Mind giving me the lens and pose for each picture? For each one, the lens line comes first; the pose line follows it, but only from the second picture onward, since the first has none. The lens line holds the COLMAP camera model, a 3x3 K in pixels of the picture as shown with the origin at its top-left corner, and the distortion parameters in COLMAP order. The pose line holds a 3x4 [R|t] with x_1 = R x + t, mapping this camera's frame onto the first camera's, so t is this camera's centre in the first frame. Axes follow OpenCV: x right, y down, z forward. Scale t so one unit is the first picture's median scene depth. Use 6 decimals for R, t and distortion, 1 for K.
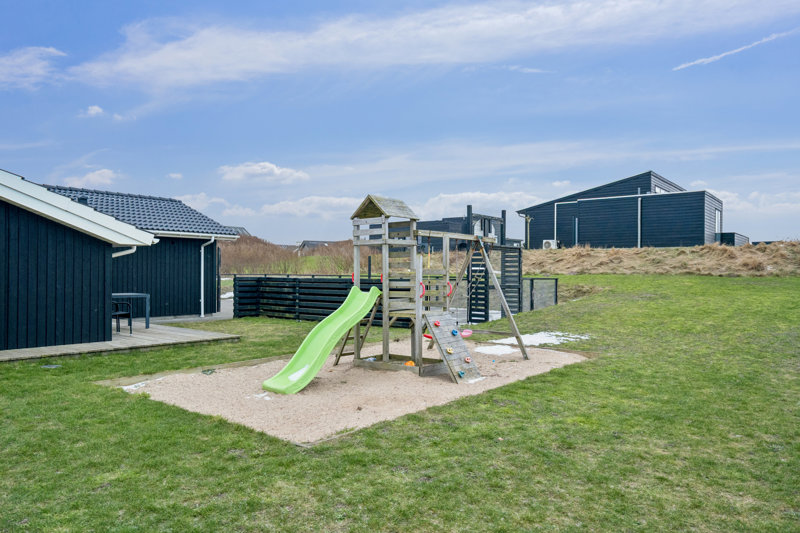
lens RADIAL K [[601.8, 0, 402.3], [0, 601.8, 267.1], [0, 0, 1]] dist [0.007008, 0.001229]
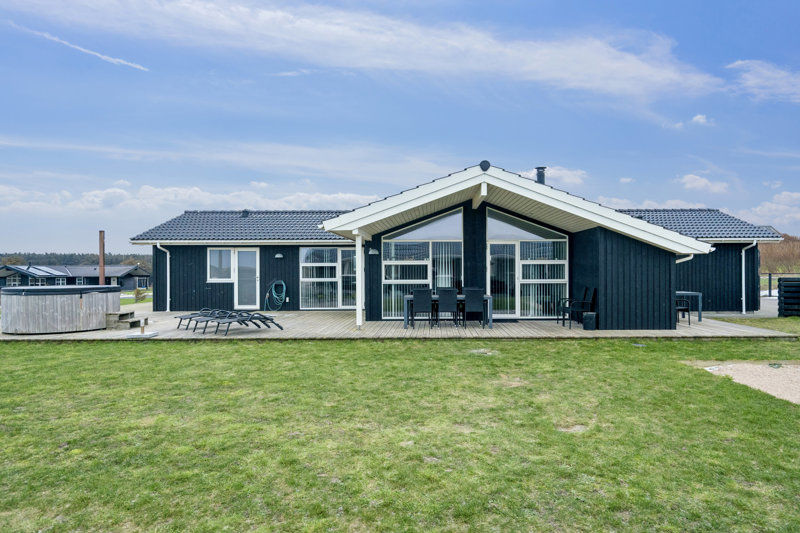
lens RADIAL K [[493.1, 0, 395.1], [0, 493.1, 268.3], [0, 0, 1]] dist [0.027409, -0.018265]
pose [[0.622725, -0.008417, -0.782395, -0.033876], [0.012467, 0.999922, -0.000834, -0.014491], [0.782341, -0.009235, 0.622782, -0.121652]]
